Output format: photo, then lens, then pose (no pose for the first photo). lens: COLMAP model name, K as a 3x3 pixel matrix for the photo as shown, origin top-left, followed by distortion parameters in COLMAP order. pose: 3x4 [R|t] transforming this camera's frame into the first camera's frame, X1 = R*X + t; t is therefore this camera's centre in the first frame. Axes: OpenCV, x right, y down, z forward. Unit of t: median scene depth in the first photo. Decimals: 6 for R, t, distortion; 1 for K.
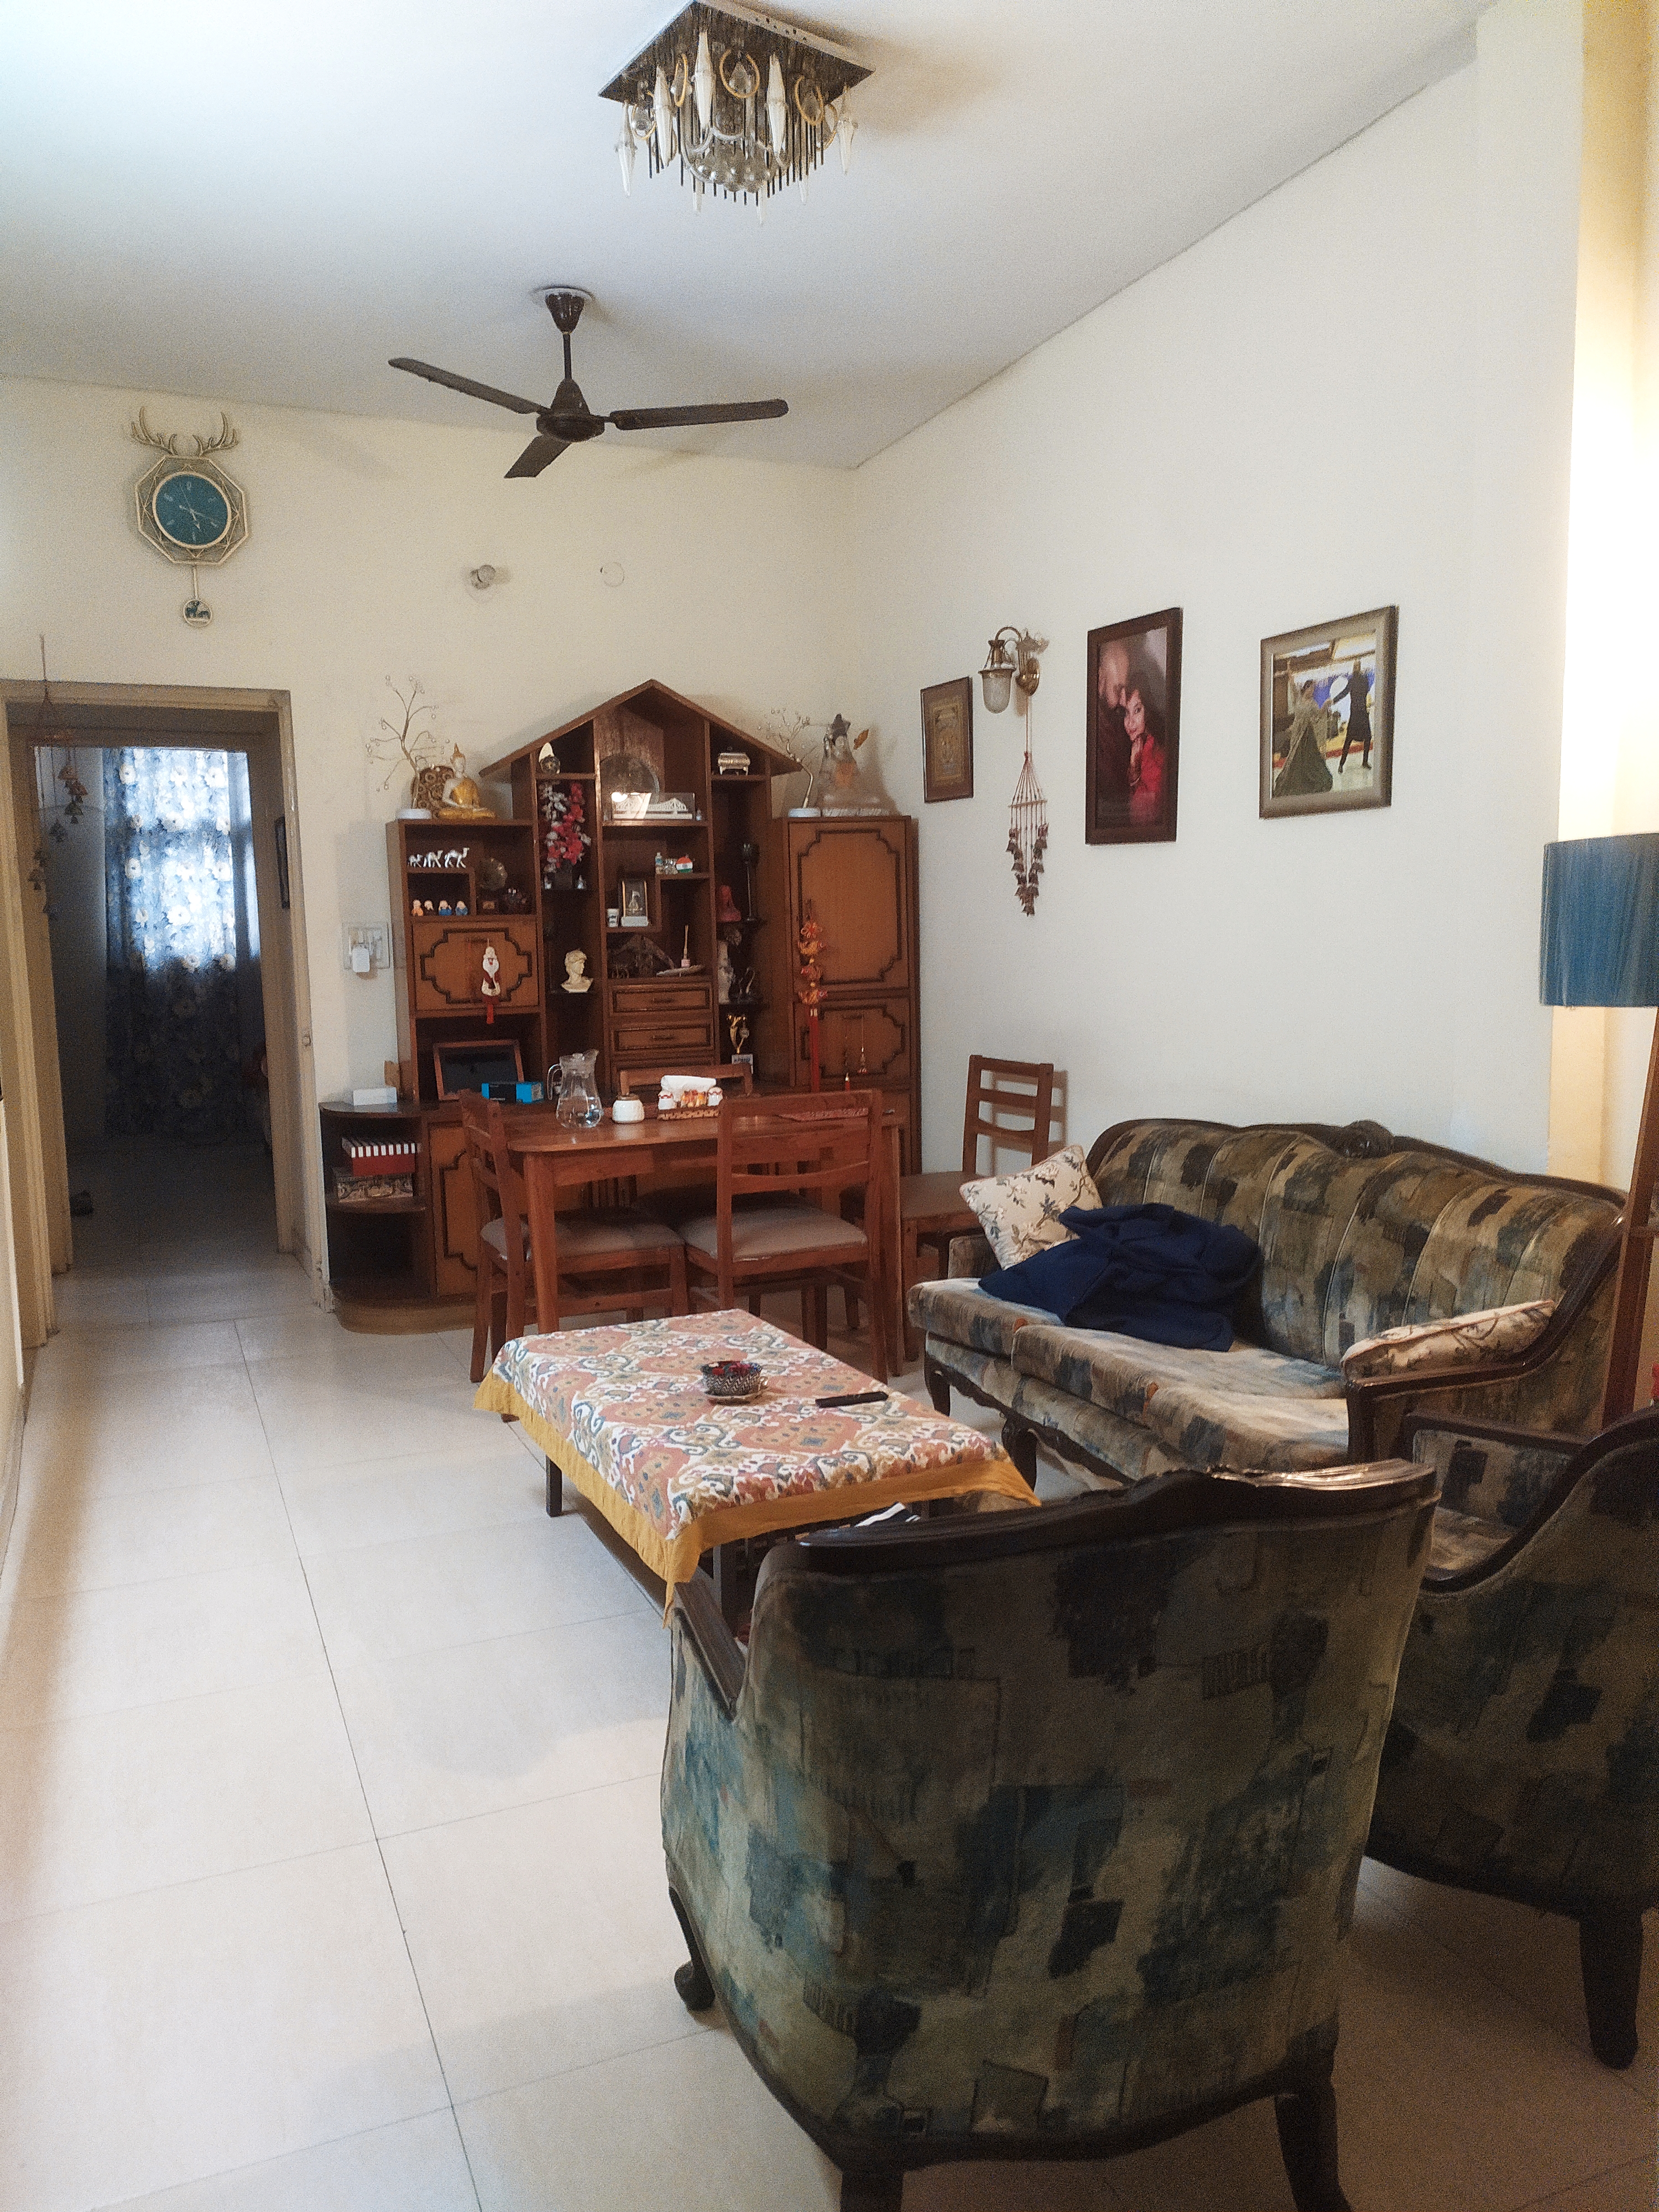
lens RADIAL K [[1645.6, 0, 828.7], [0, 1645.6, 1108.2], [0, 0, 1]] dist [0.005070, 0.000515]
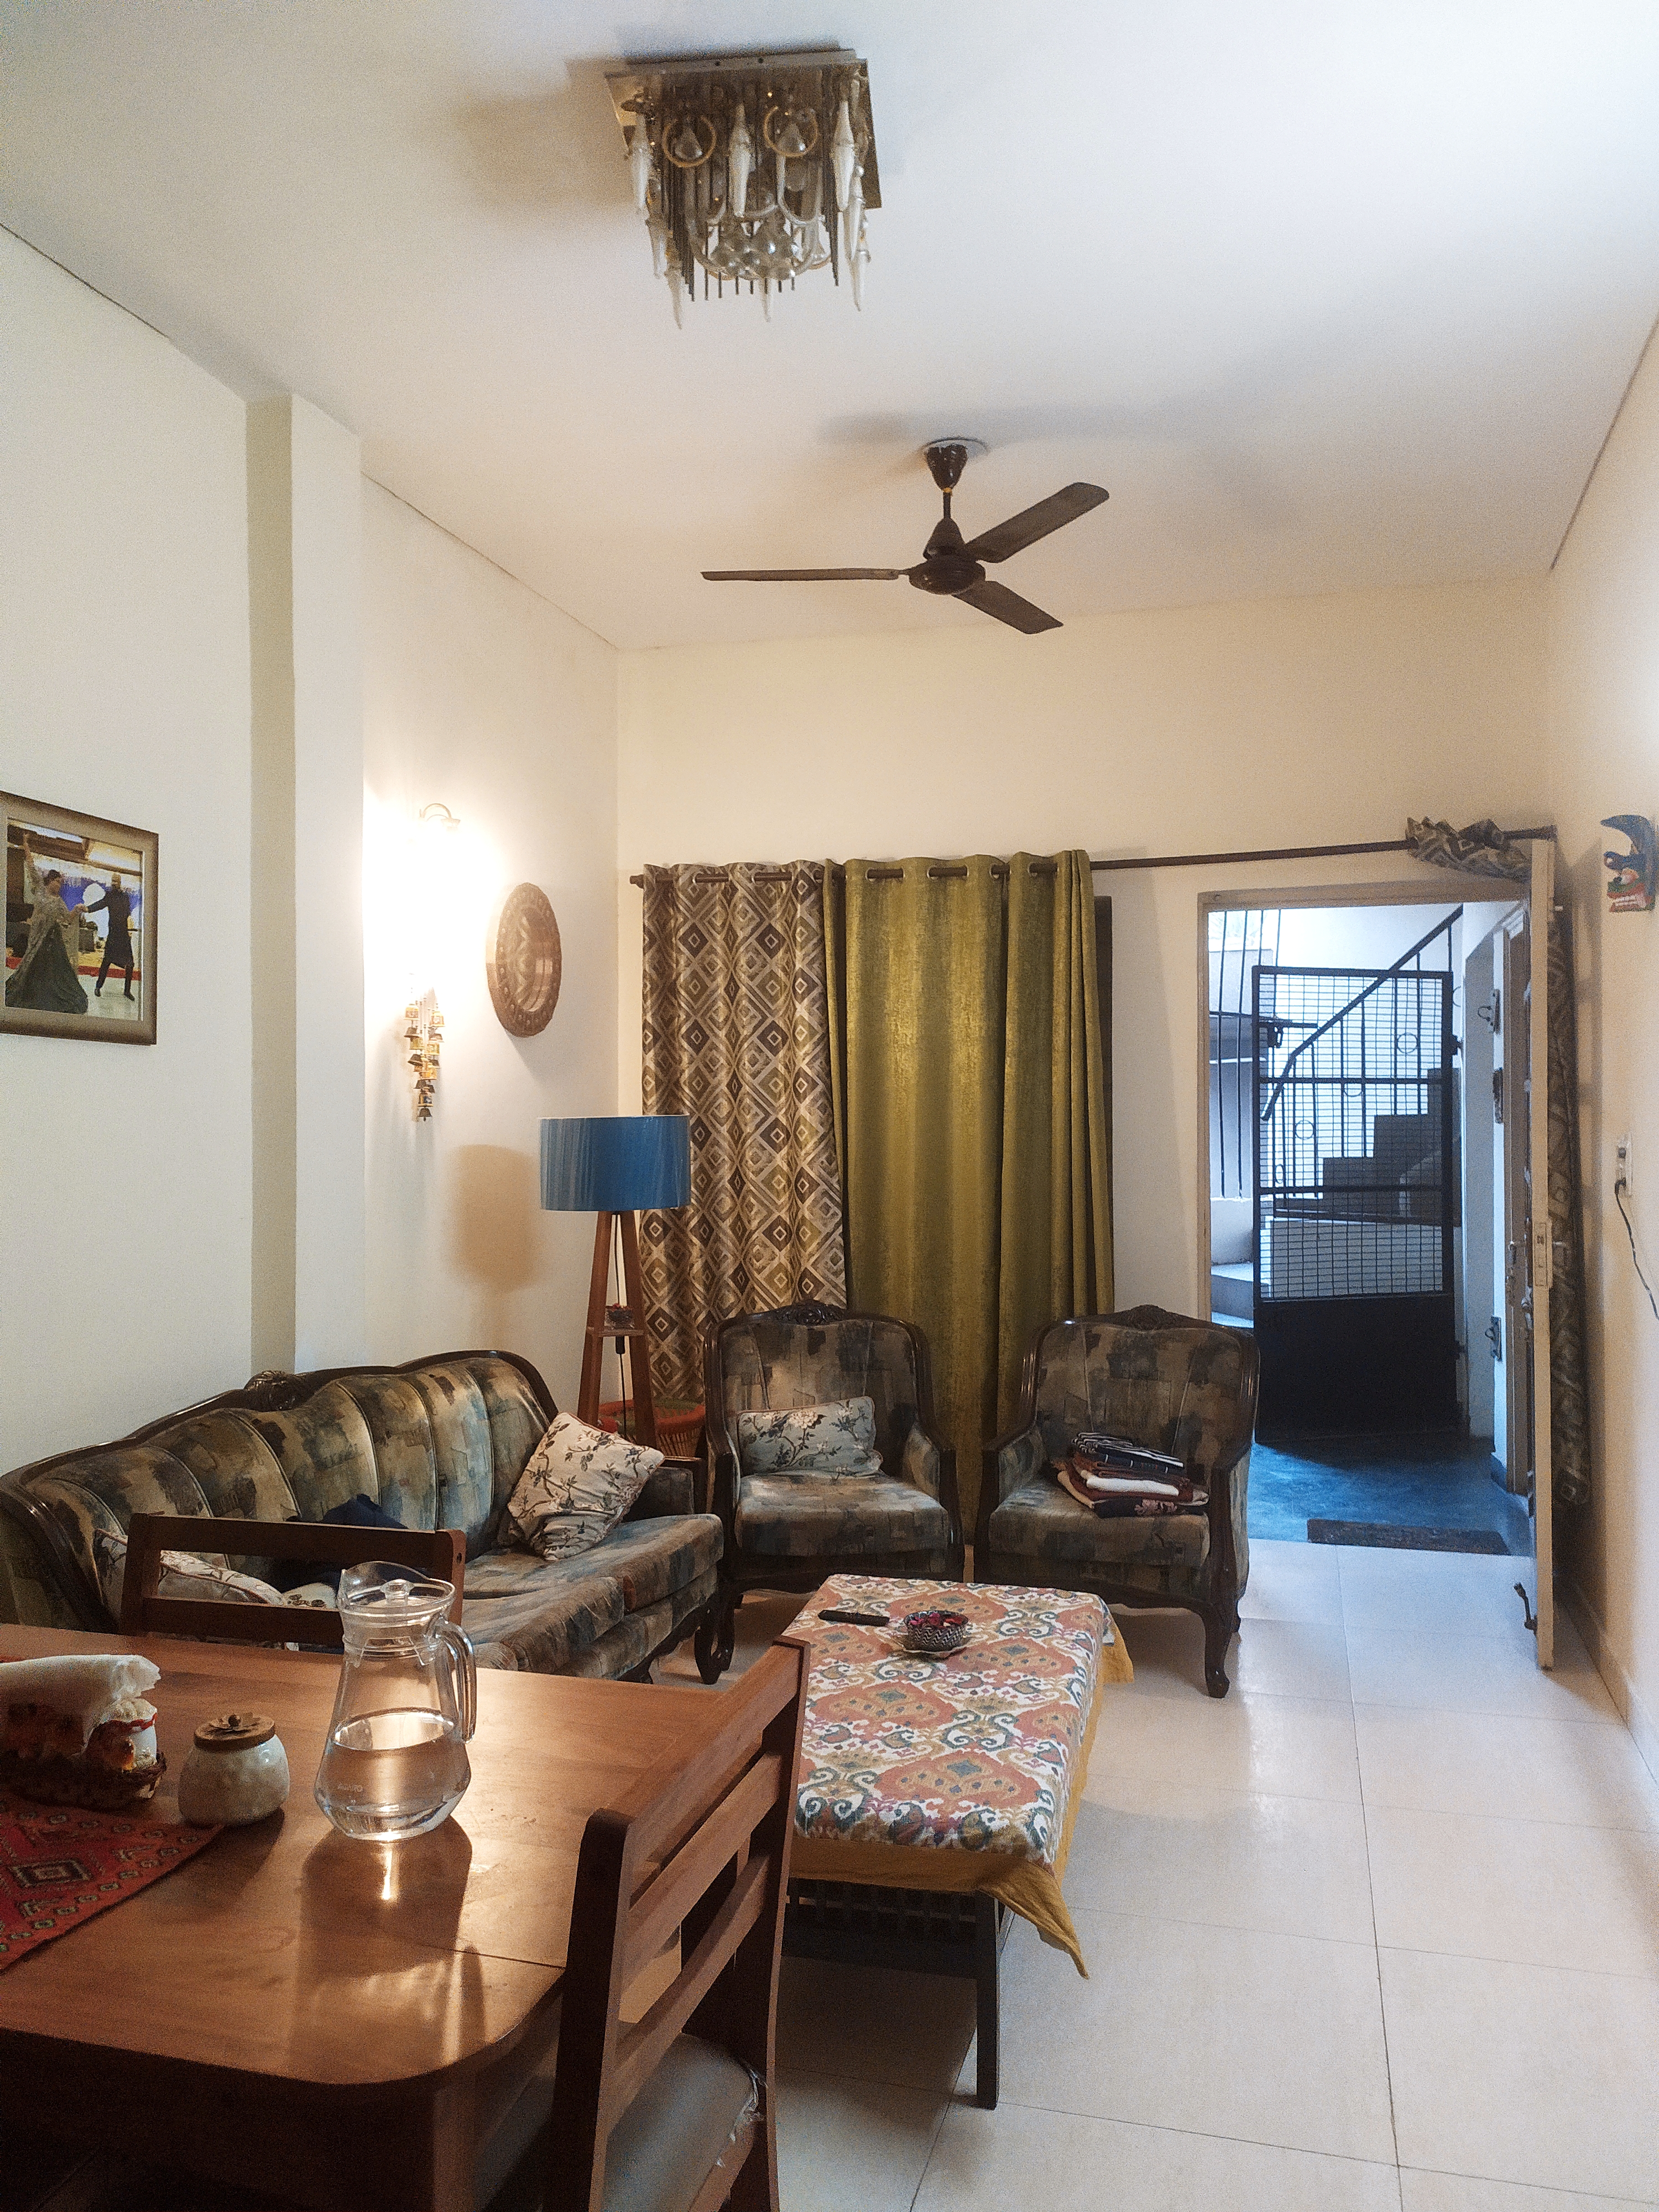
lens RADIAL K [[1645.6, 0, 826.2], [0, 1645.6, 1109.4], [0, 0, 1]] dist [0.005070, 0.000515]
pose [[-0.781932, 0.036635, 0.622286, -0.504973], [0.092913, 0.993970, 0.058232, -0.161686], [-0.616401, 0.103352, -0.780621, 1.444127]]
